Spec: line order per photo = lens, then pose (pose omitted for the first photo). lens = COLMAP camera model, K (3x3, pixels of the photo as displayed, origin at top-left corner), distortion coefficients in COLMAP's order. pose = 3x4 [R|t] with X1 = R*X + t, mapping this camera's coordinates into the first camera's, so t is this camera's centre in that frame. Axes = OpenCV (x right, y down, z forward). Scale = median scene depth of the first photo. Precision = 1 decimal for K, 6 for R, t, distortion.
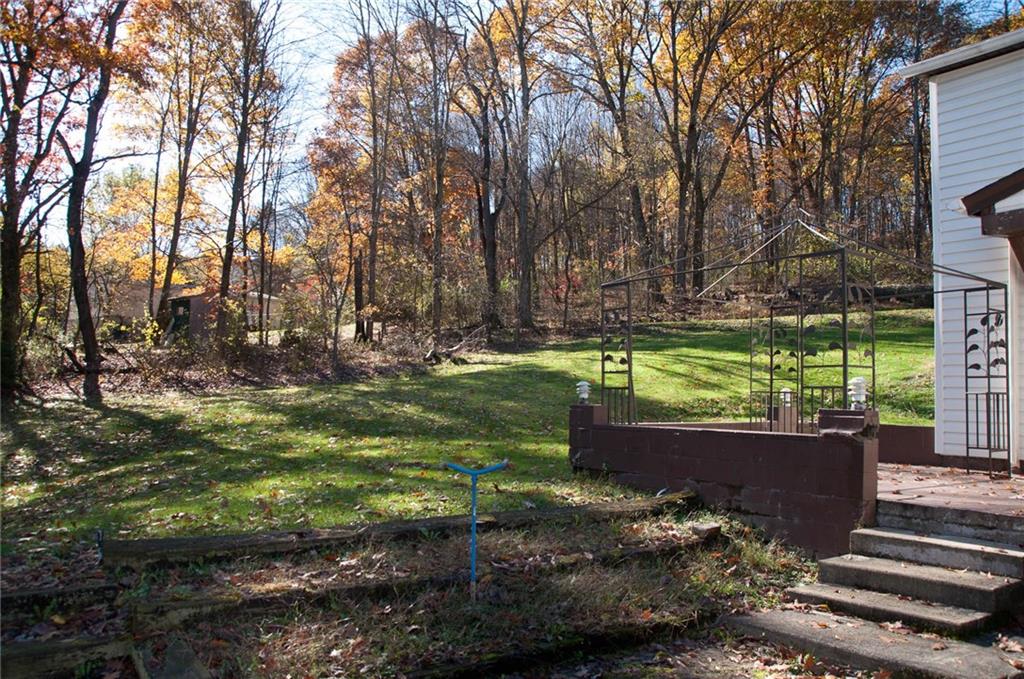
lens RADIAL K [[828.6, 0, 512.0], [0, 828.6, 339.5], [0, 0, 1]] dist [-0.092155, -0.000684]
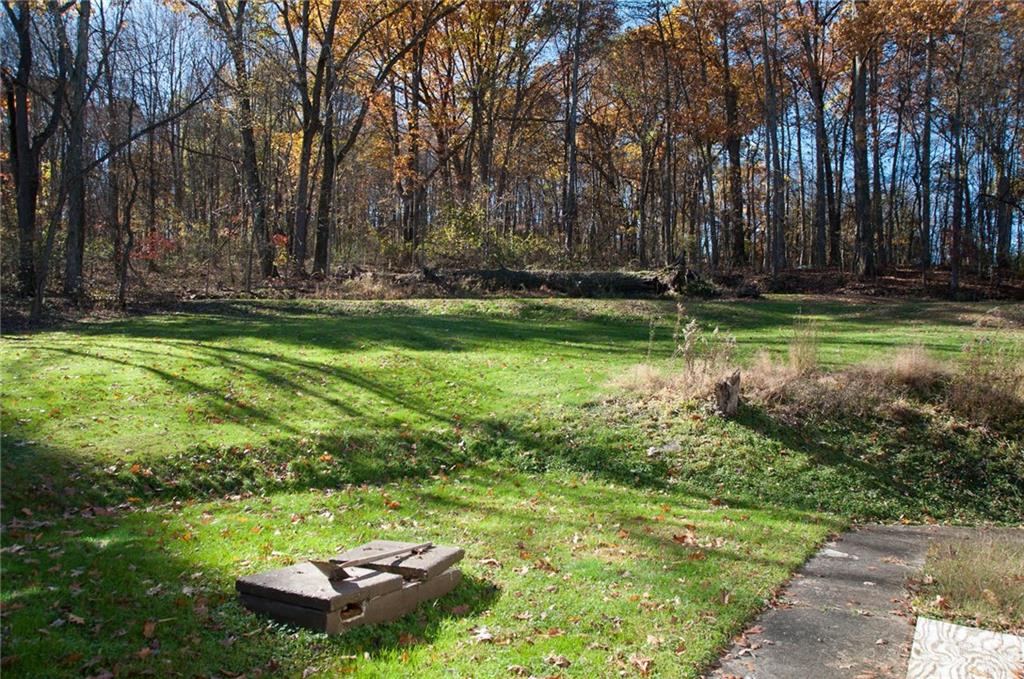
lens RADIAL K [[793.8, 0, 512.0], [0, 793.8, 339.5], [0, 0, 1]] dist [0.001434, 0.000281]
pose [[0.910620, 0.035991, 0.411675, 0.089475], [-0.044008, 0.998981, 0.010008, -0.001881], [-0.410895, -0.027230, 0.911276, 0.228900]]
